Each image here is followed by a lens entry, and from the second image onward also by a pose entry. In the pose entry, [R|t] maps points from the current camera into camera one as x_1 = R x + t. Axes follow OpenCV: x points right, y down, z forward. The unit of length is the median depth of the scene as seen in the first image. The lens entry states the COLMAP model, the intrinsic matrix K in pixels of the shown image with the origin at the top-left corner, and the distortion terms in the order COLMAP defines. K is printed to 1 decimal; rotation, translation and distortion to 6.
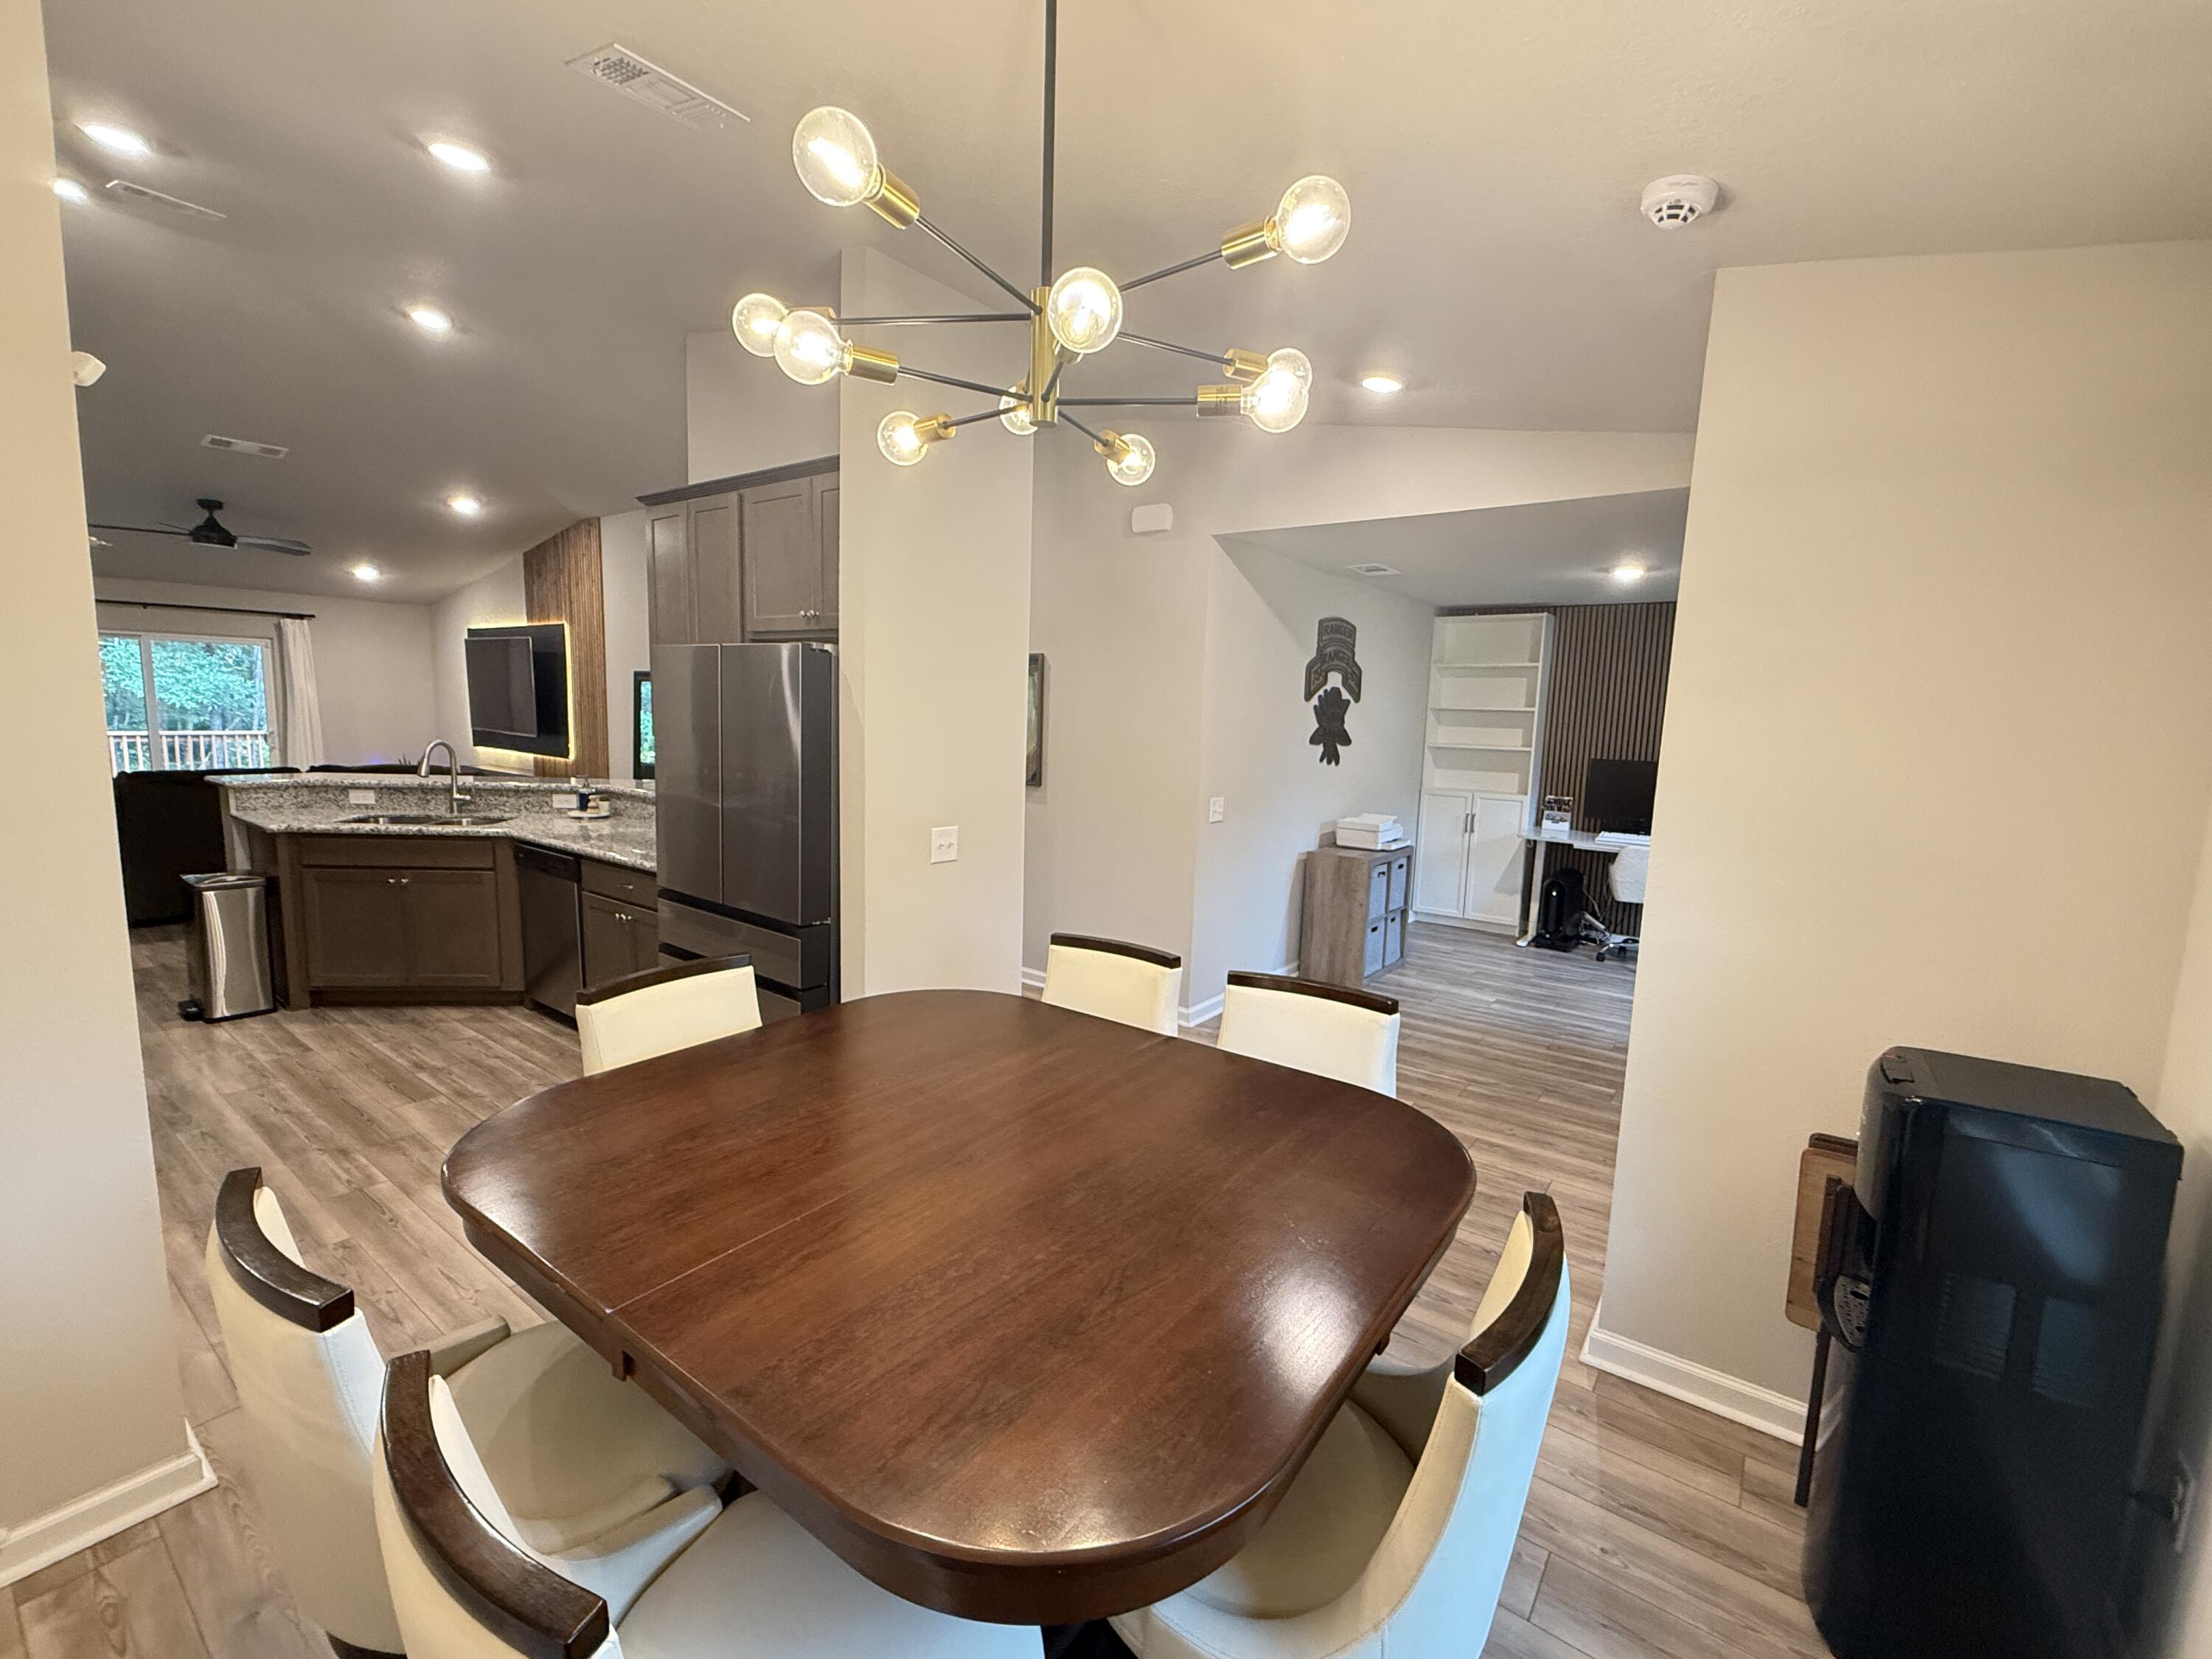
lens RADIAL K [[945.4, 0, 1103.6], [0, 945.4, 830.9], [0, 0, 1]] dist [0.000228, -0.000383]
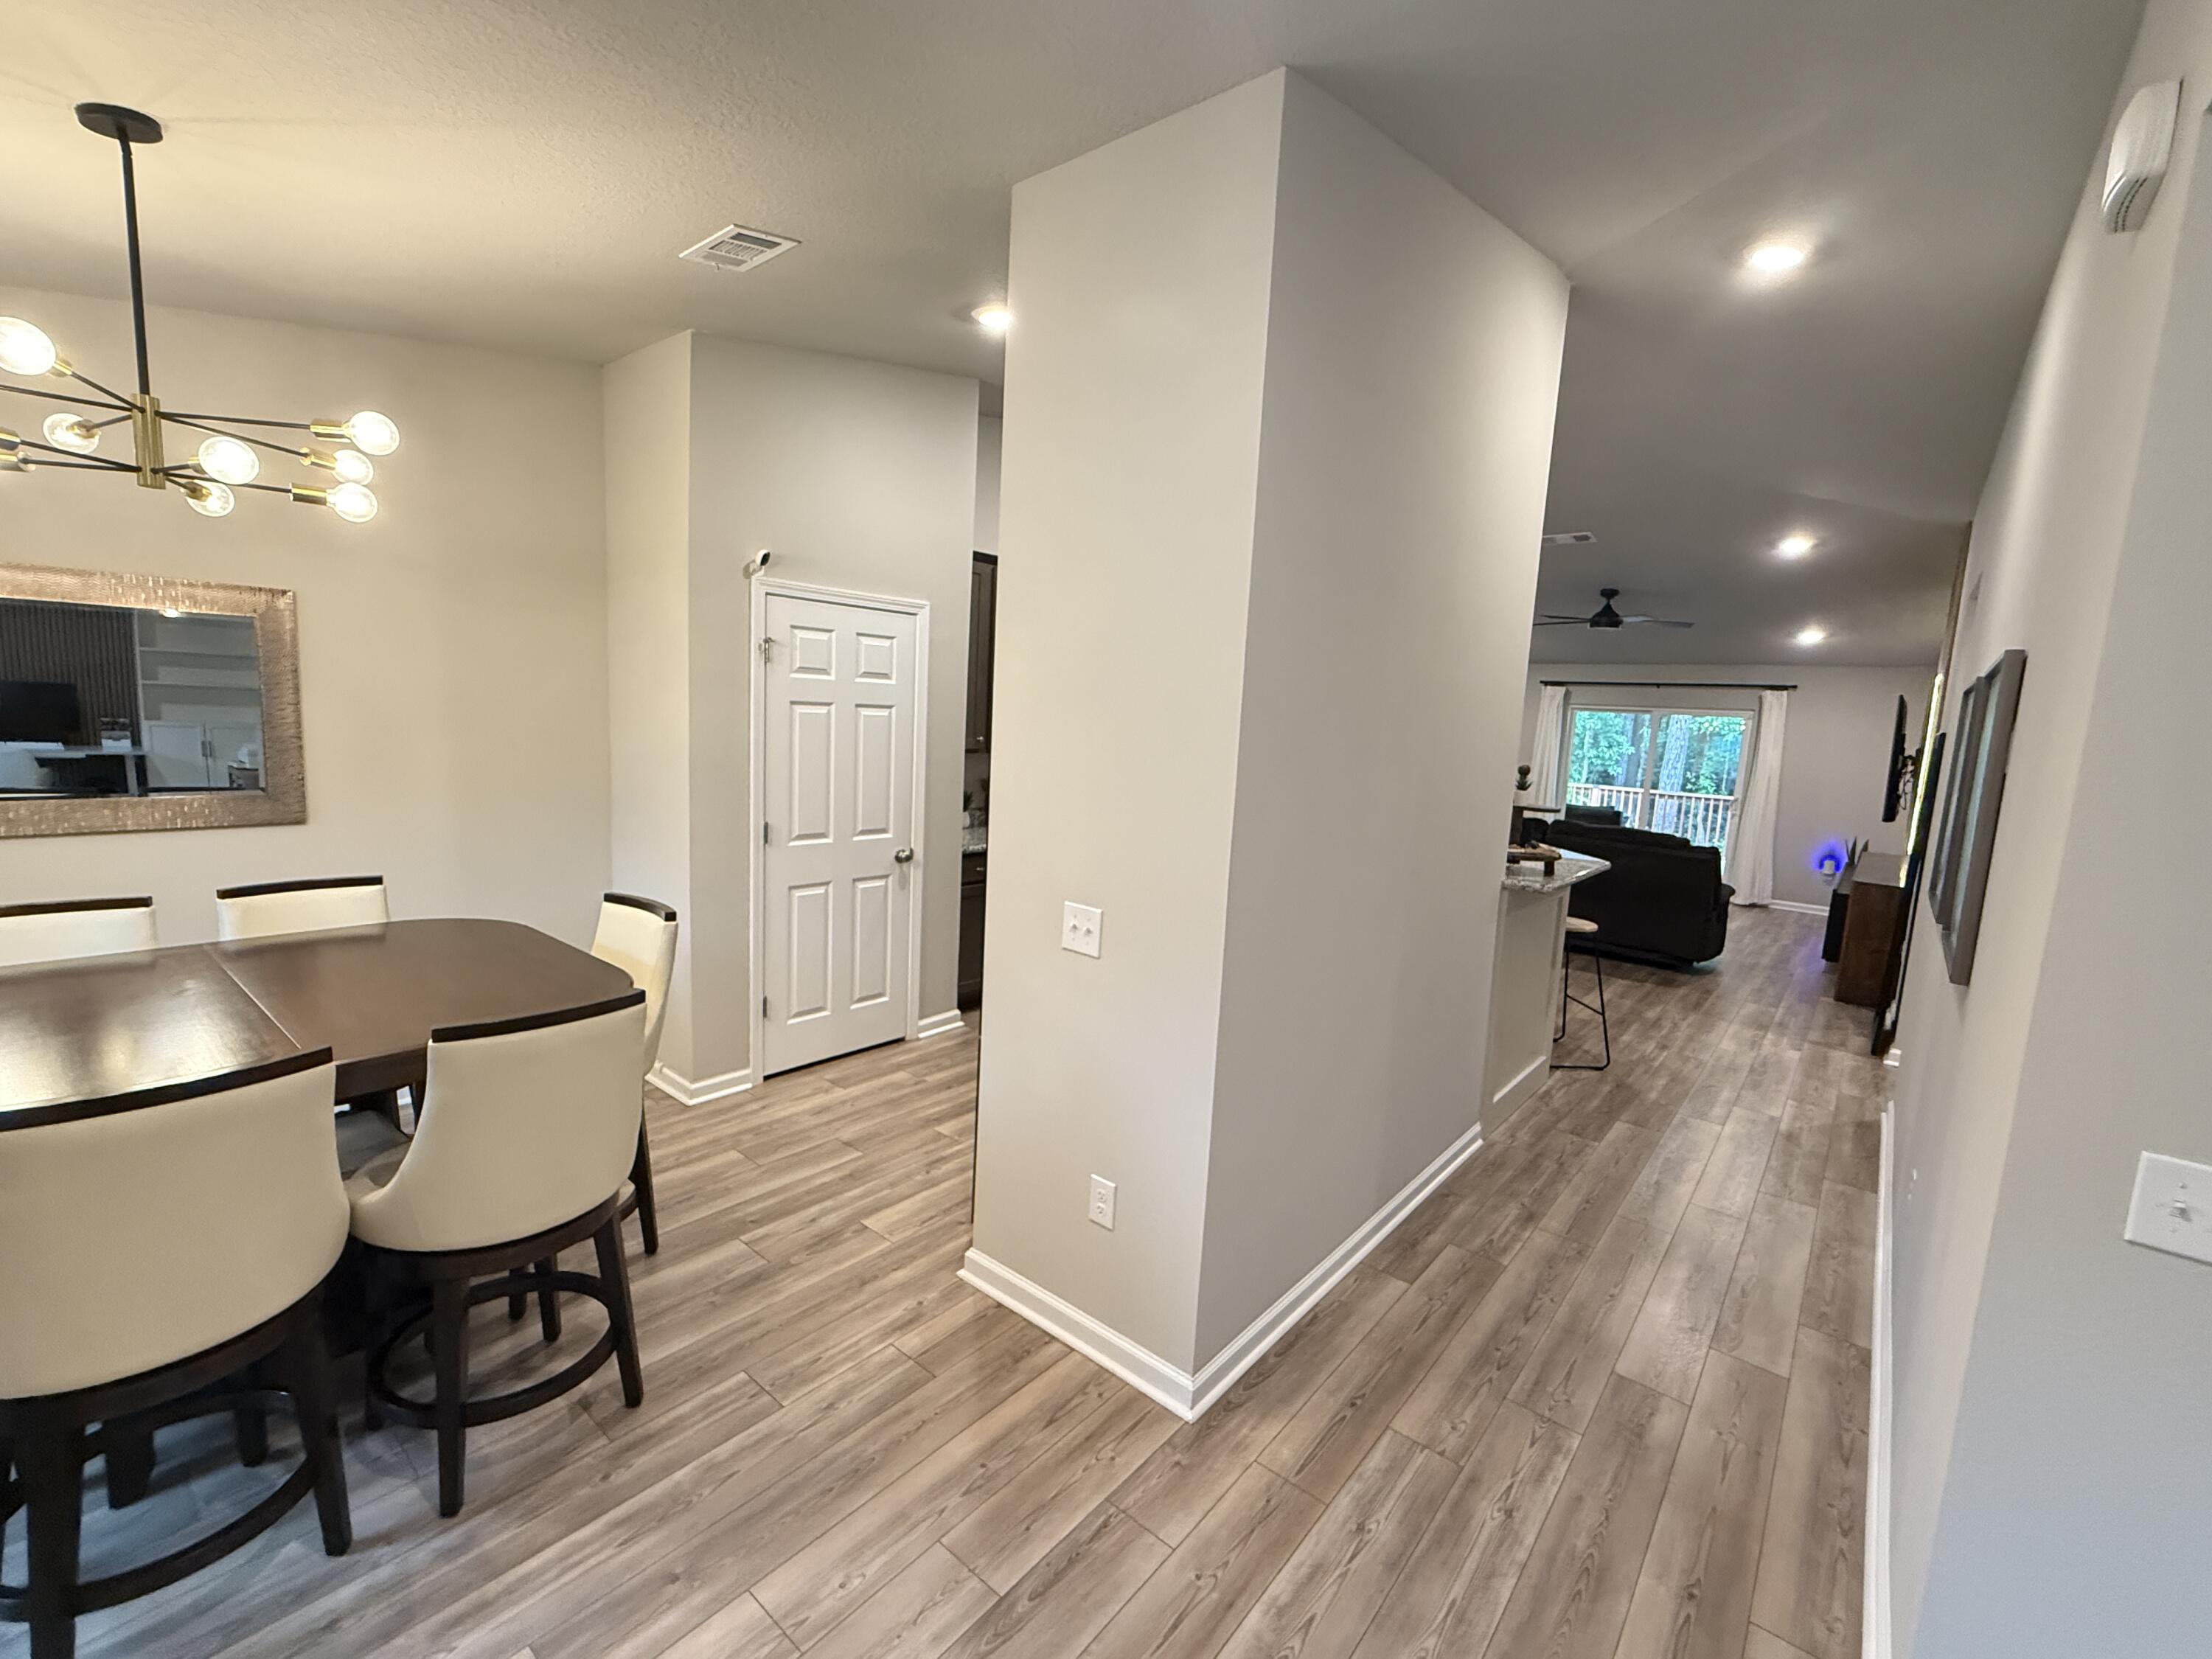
lens RADIAL K [[945.4, 0, 1103.6], [0, 945.4, 830.9], [0, 0, 1]] dist [0.000228, -0.000383]
pose [[-0.053453, 0.089746, -0.994529, 0.313139], [-0.183114, 0.978184, 0.098113, -0.076453], [0.981637, 0.187356, -0.035854, 0.600762]]
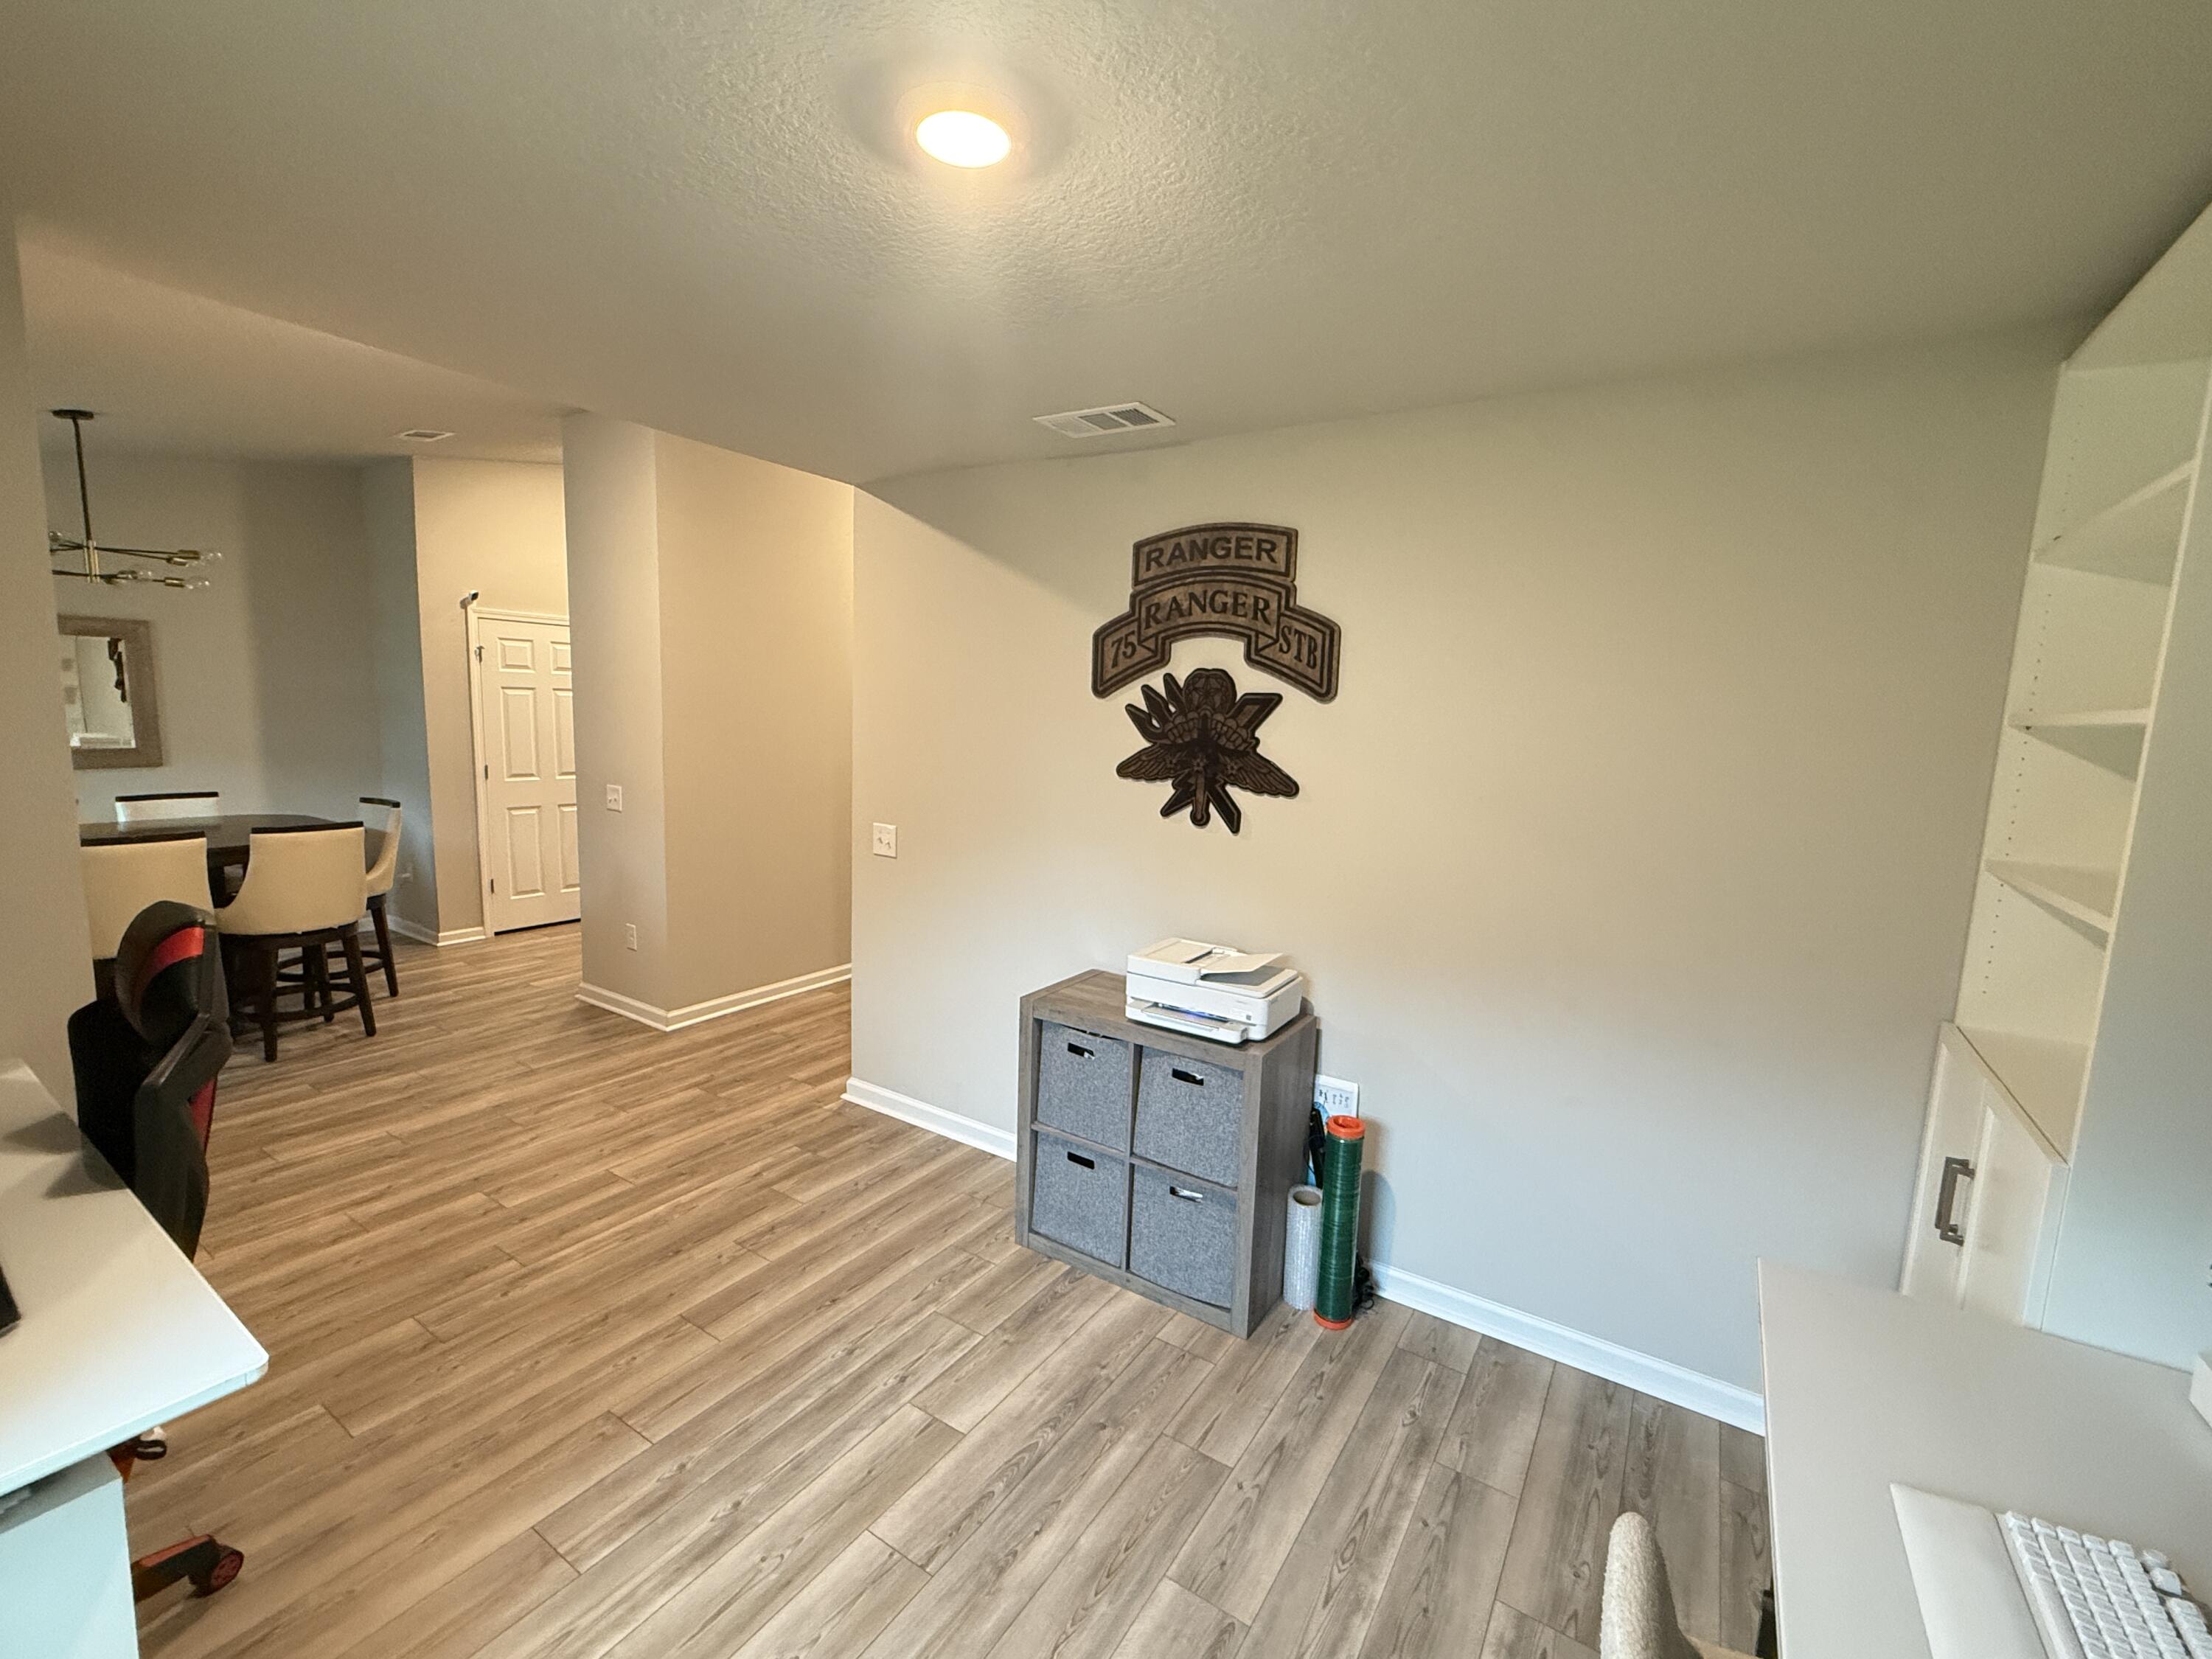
lens RADIAL K [[939.0, 0, 1106.0], [0, 939.0, 829.5], [0, 0, 1]] dist [-0.000072, 0.000014]
pose [[0.068936, 0.100430, -0.992553, 0.743295], [-0.165032, 0.982360, 0.087937, -0.106477], [0.983876, 0.157741, 0.084294, 0.939522]]
